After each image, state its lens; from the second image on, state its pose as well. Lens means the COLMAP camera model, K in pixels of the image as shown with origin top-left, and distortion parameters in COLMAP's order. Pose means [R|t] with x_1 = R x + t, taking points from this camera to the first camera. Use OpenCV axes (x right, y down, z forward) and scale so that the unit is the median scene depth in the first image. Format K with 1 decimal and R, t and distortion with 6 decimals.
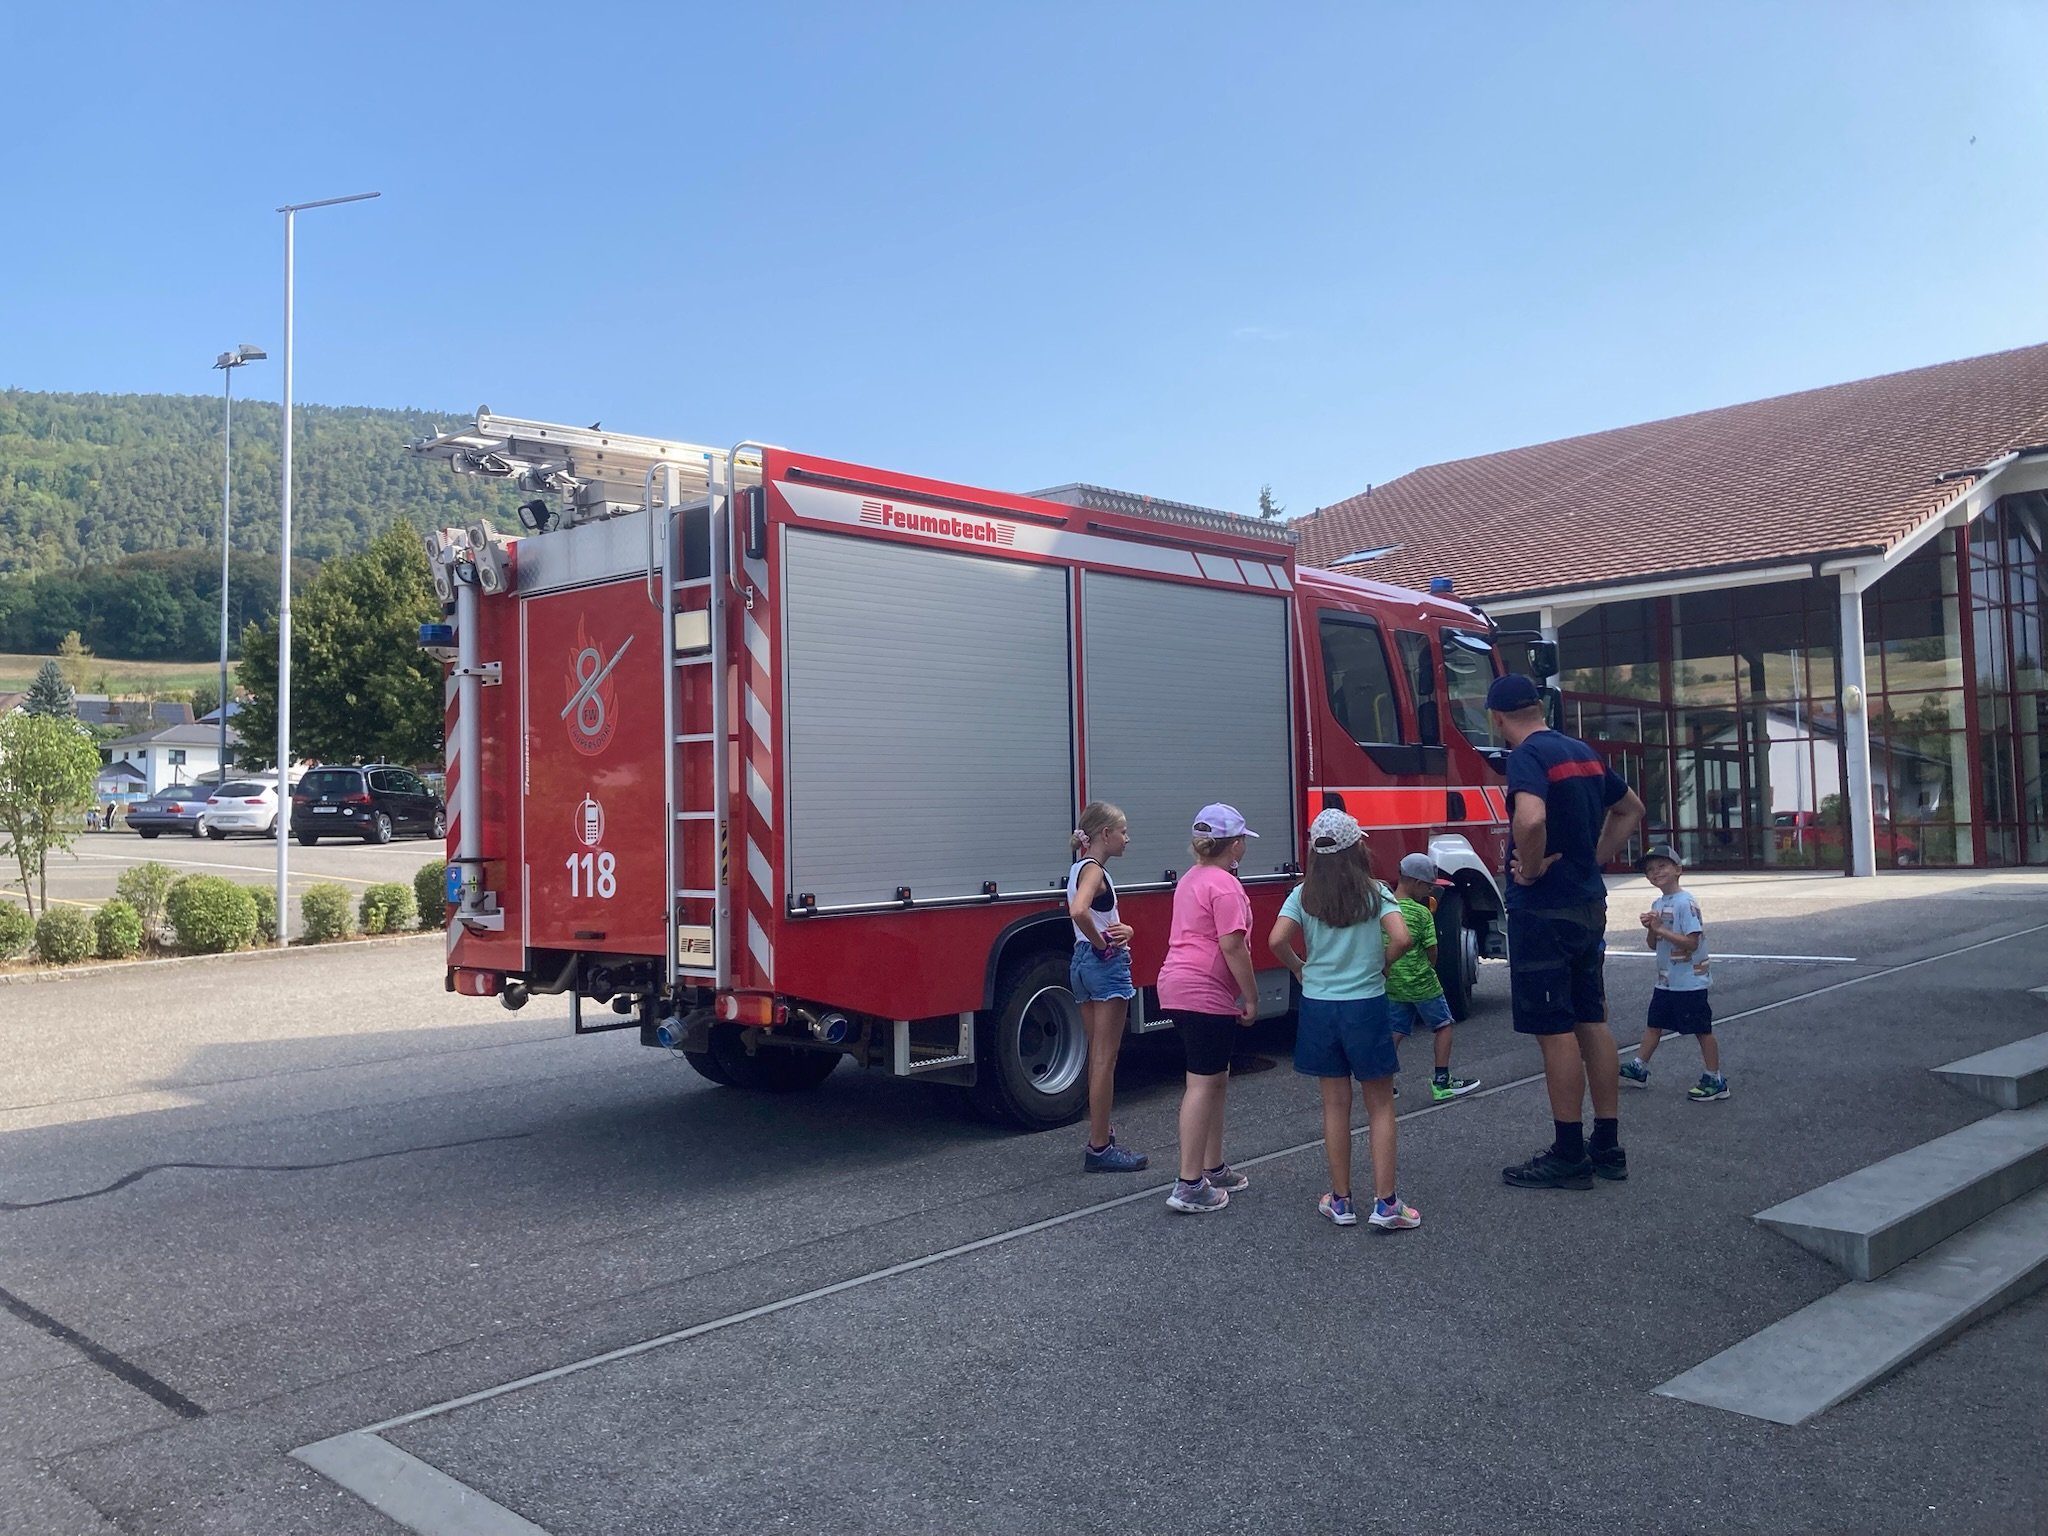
lens RADIAL K [[1682.6, 0, 1000.7], [0, 1682.6, 734.7], [0, 0, 1]] dist [0.034562, -0.026656]
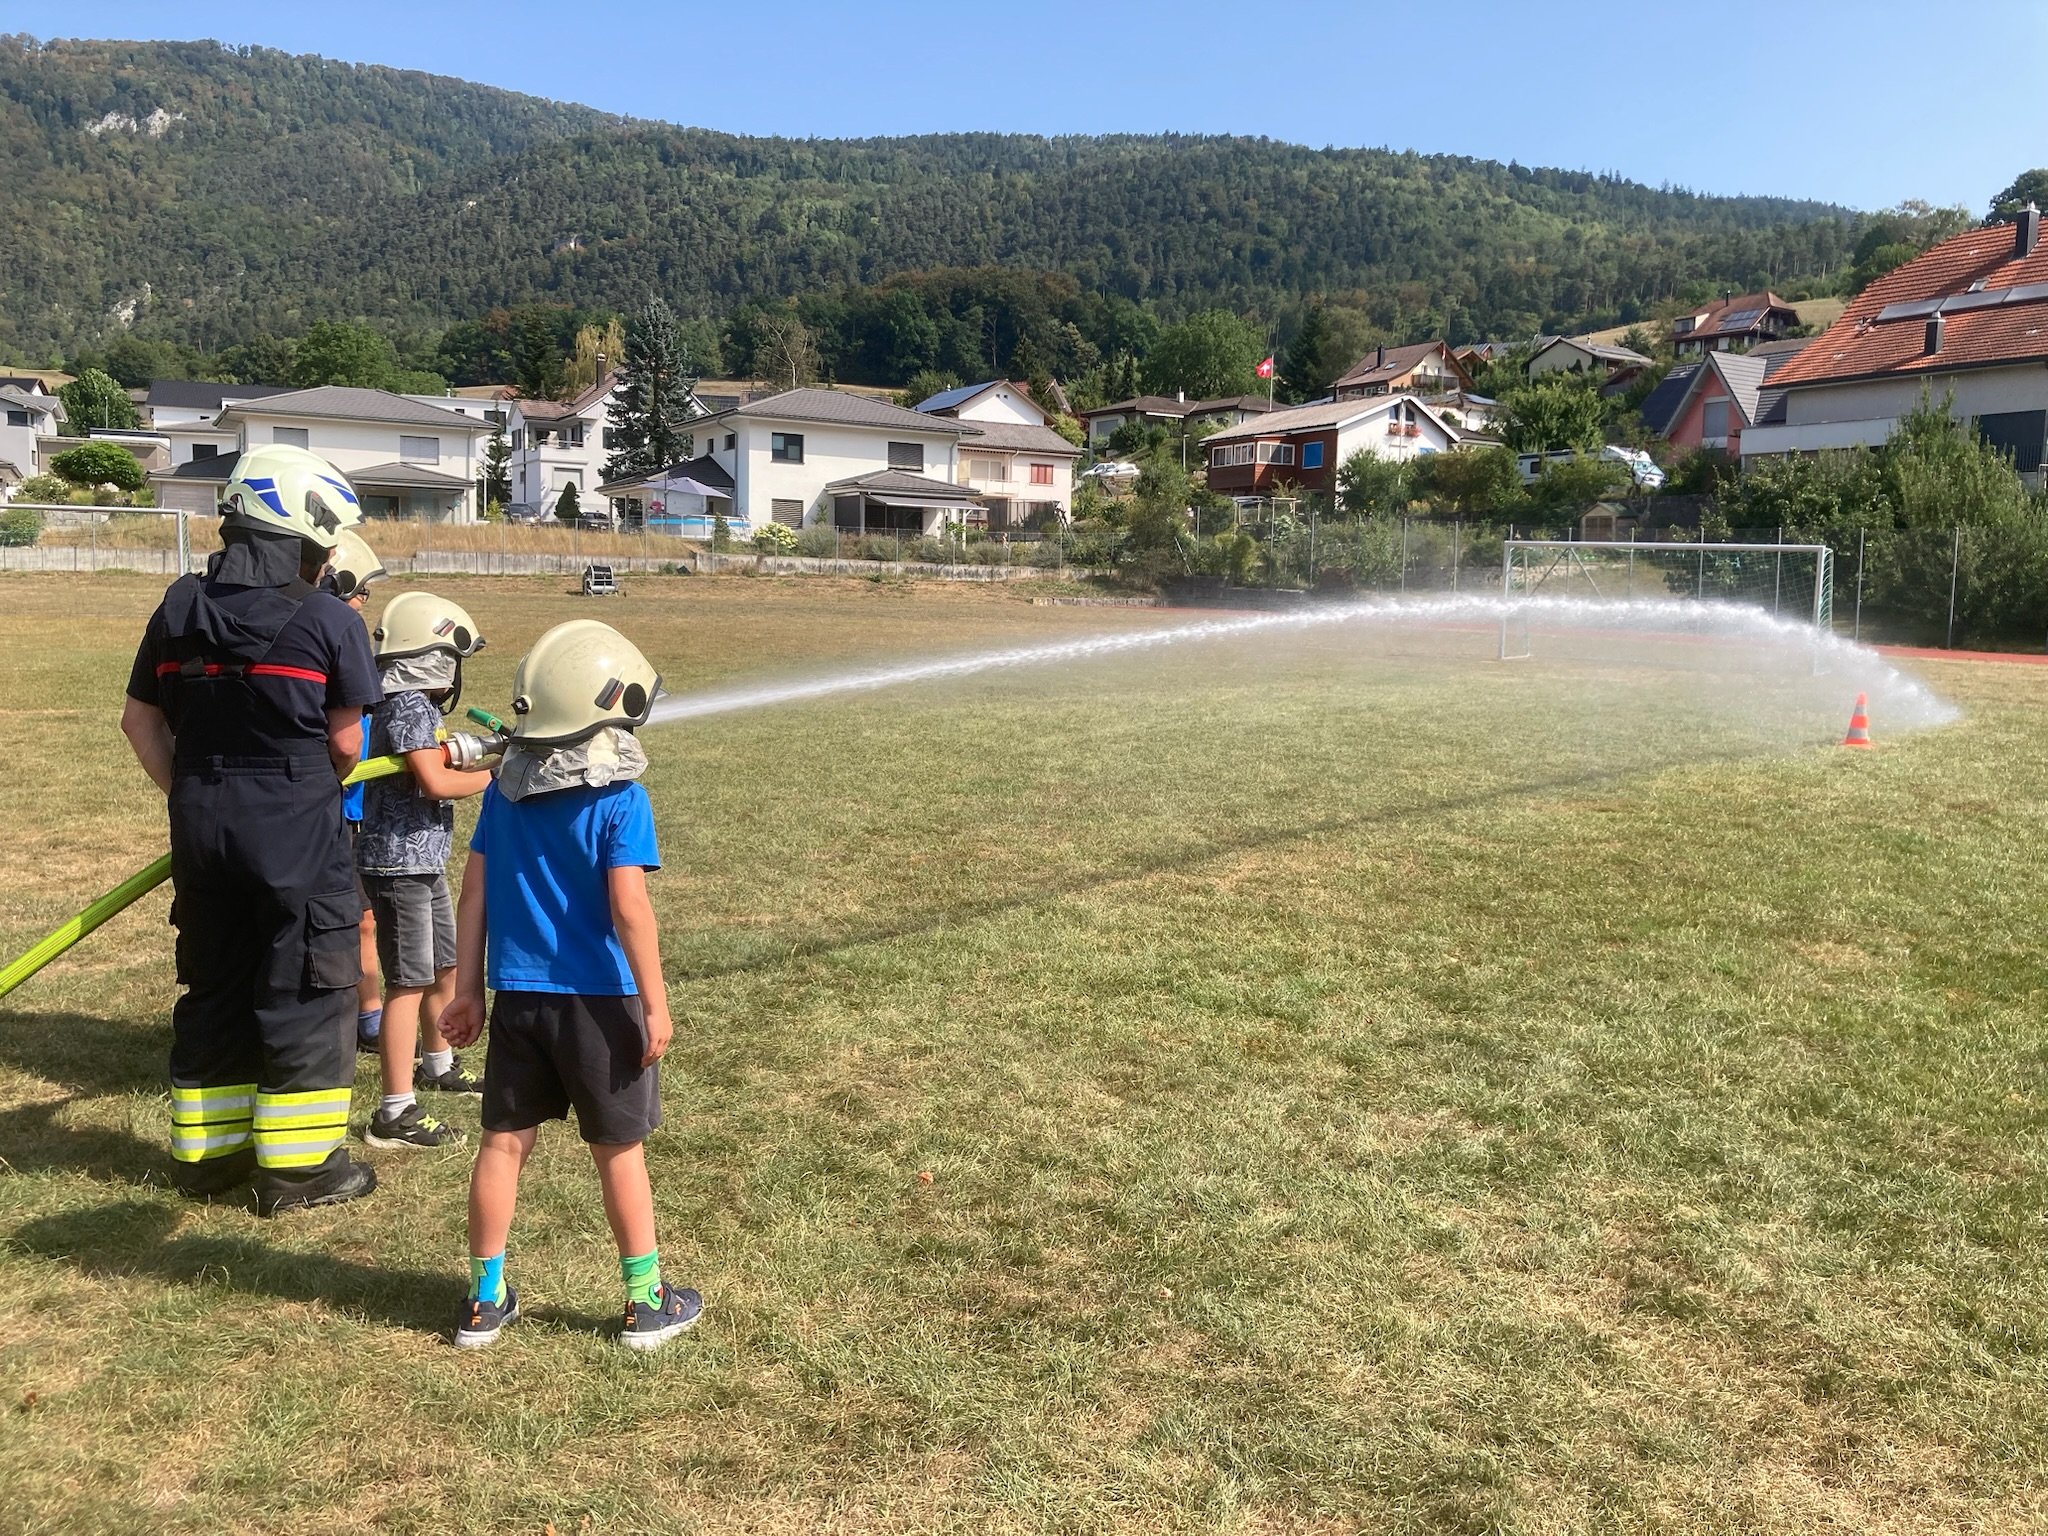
lens RADIAL K [[1682.6, 0, 1060.4], [0, 1682.6, 762.8], [0, 0, 1]] dist [0.034562, -0.026656]
pose [[0.923579, 0.076170, -0.375766, -1.211282], [-0.013744, 0.986014, 0.166093, 0.138041], [0.383162, -0.148235, 0.911709, 3.292644]]
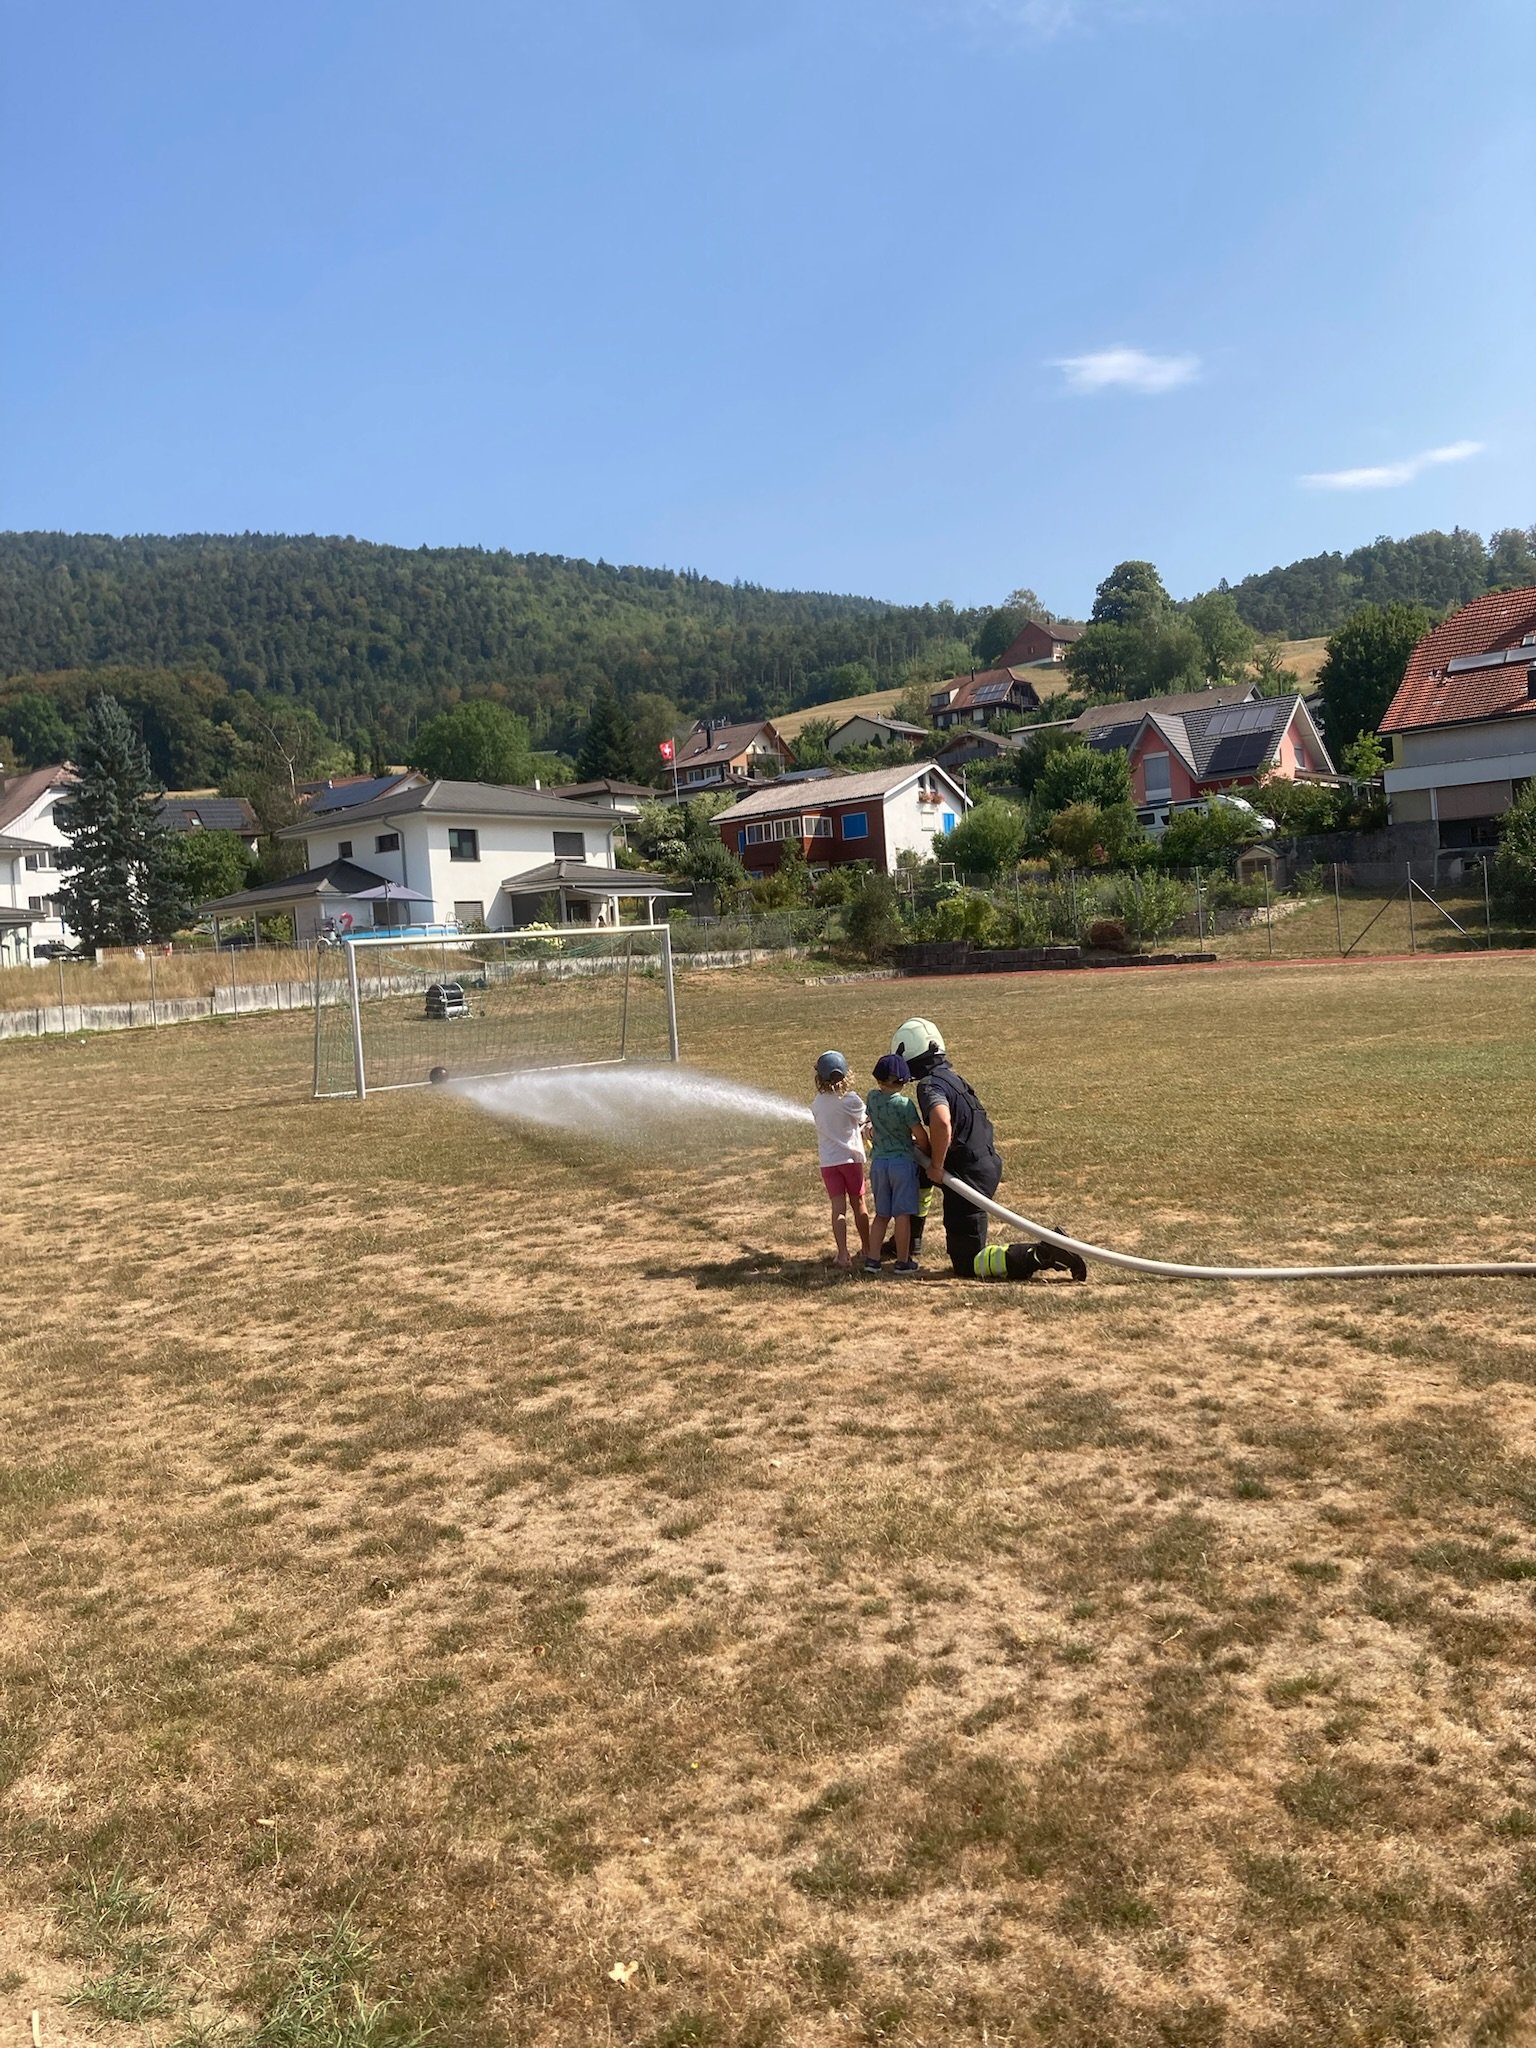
lens RADIAL K [[1682.6, 0, 765.3], [0, 1682.6, 1025.6], [0, 0, 1]] dist [0.034562, -0.026656]
pose [[0.997704, -0.050795, -0.044799, -2.363661], [0.055085, 0.993424, 0.100373, 0.132890], [0.039406, -0.102610, 0.993941, 3.196004]]
